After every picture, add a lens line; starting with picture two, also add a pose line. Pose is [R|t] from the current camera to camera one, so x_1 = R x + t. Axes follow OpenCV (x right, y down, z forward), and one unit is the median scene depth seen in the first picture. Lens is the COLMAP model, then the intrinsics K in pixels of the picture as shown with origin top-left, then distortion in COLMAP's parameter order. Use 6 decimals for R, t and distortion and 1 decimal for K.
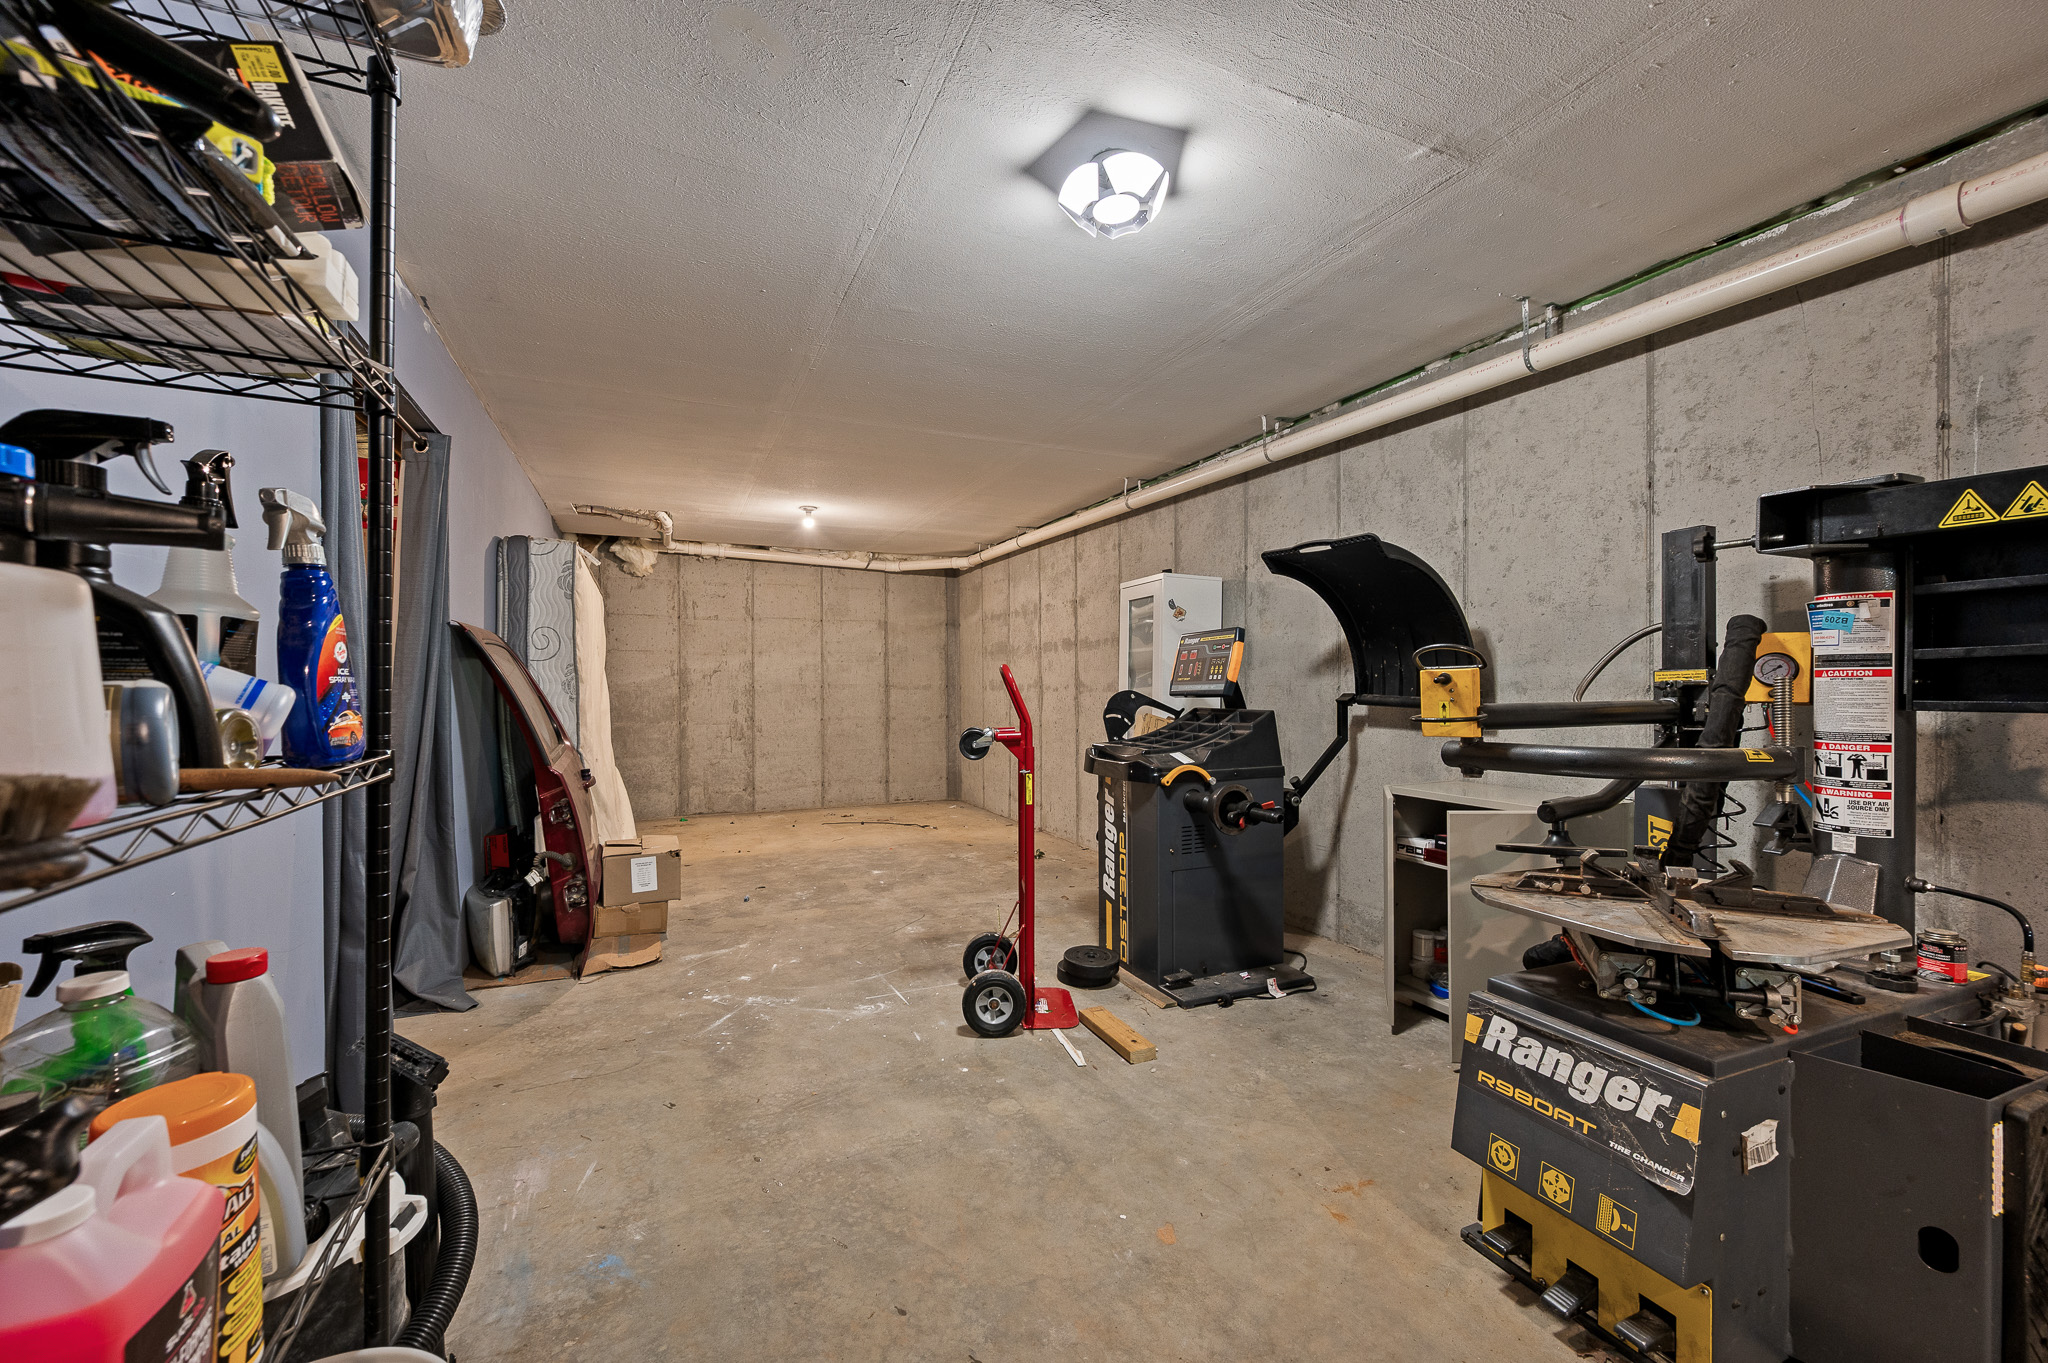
lens RADIAL K [[814.4, 0, 1024.8], [0, 814.4, 689.3], [0, 0, 1]] dist [-0.001172, 0.000434]
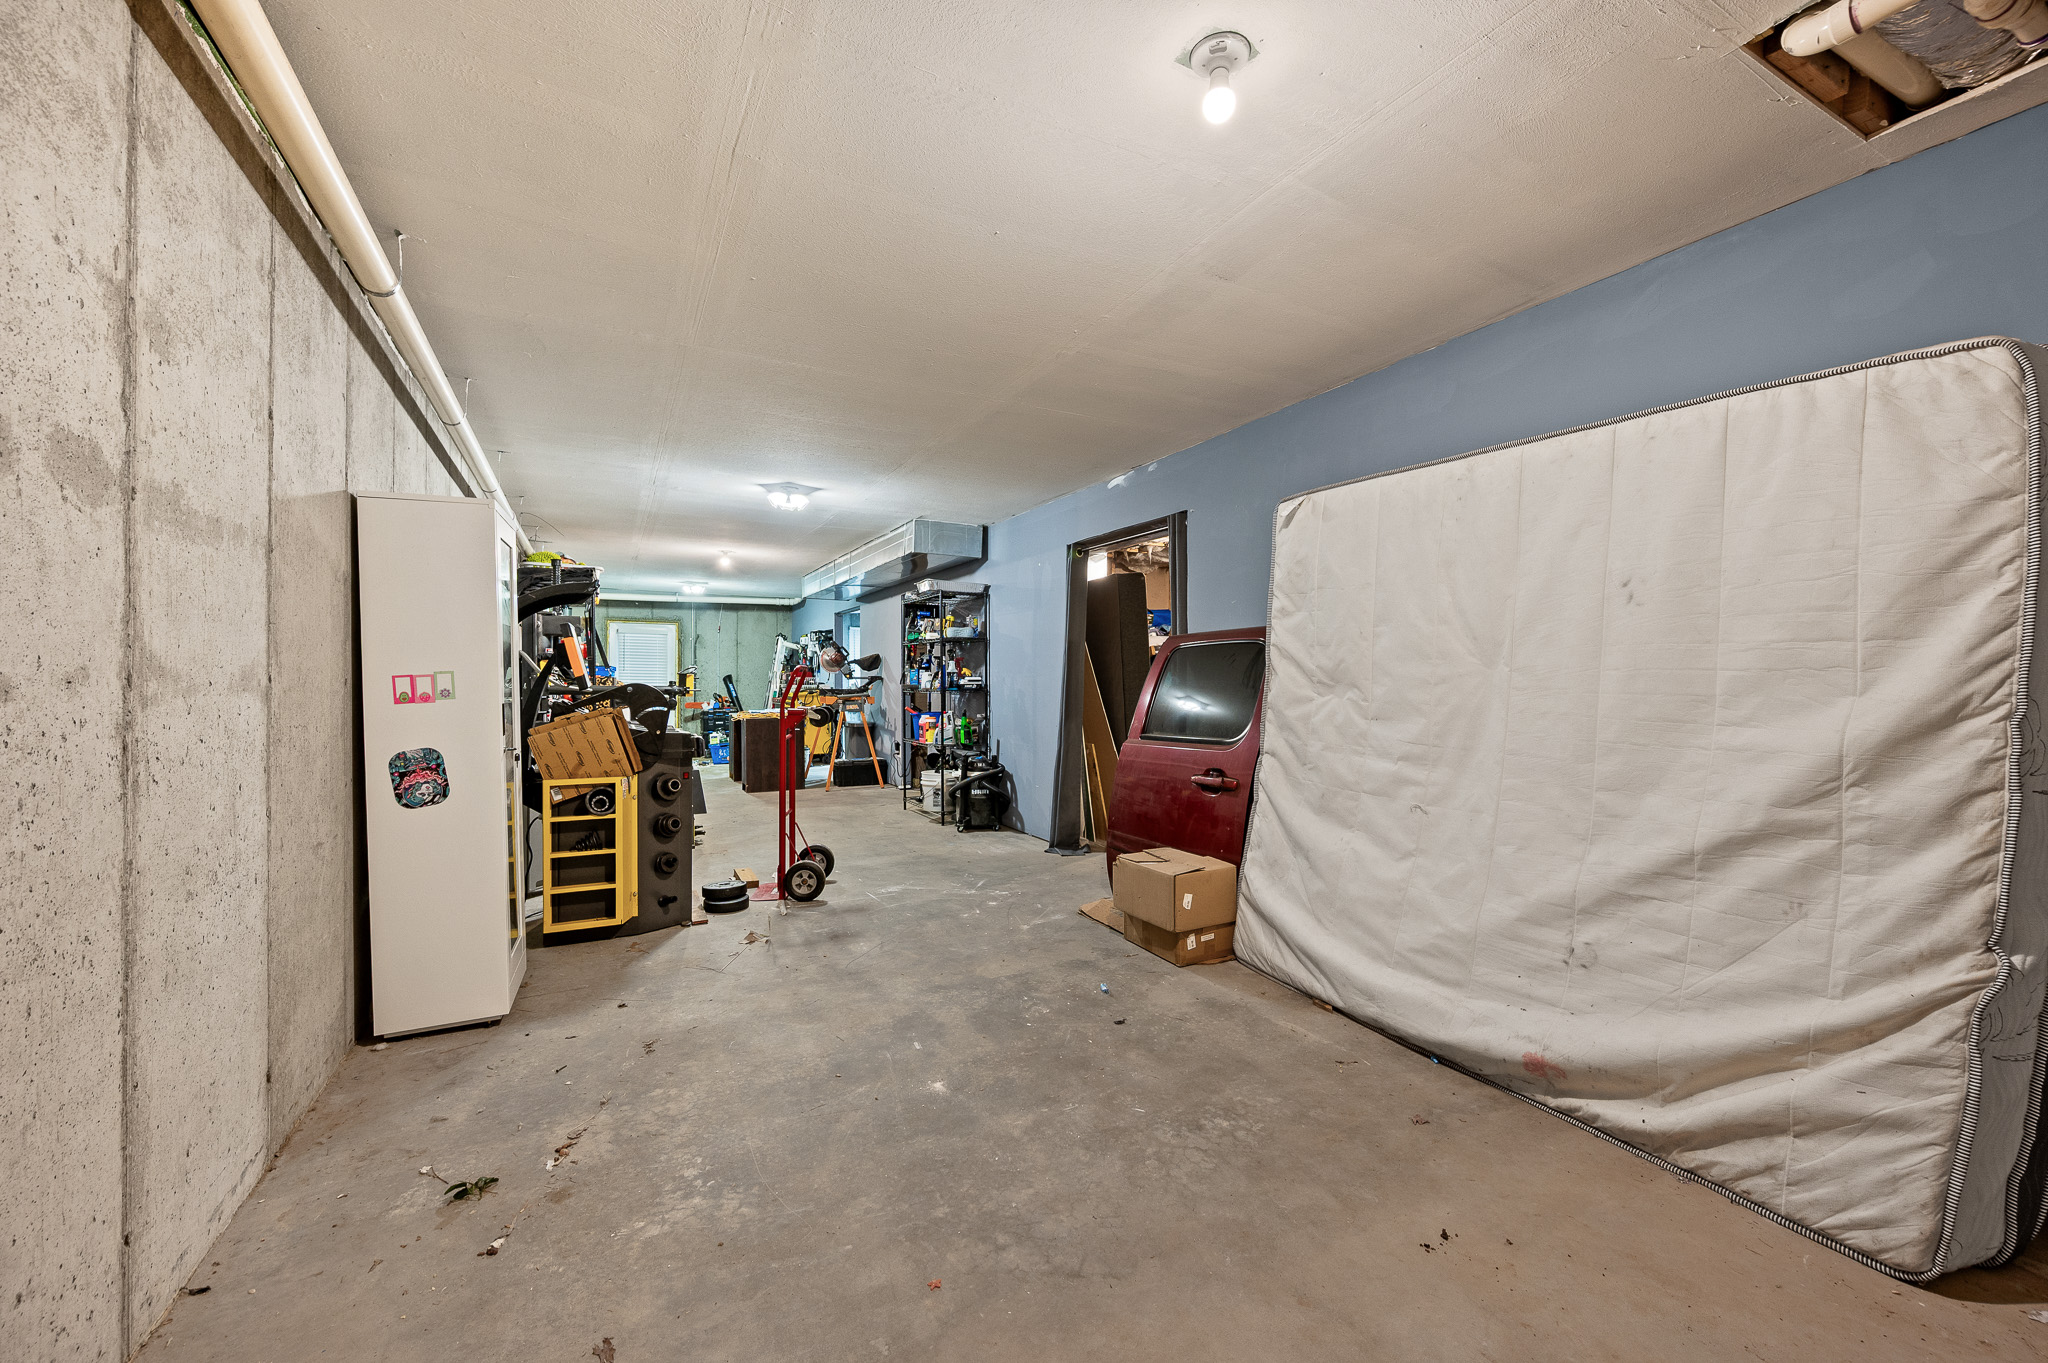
lens RADIAL K [[814.4, 0, 1023.7], [0, 814.4, 689.5], [0, 0, 1]] dist [-0.001172, 0.000434]
pose [[-0.998700, 0.006120, -0.050595, -0.237154], [0.005561, 0.999922, 0.011185, -0.001809], [0.050660, 0.010889, -0.998657, 1.654343]]
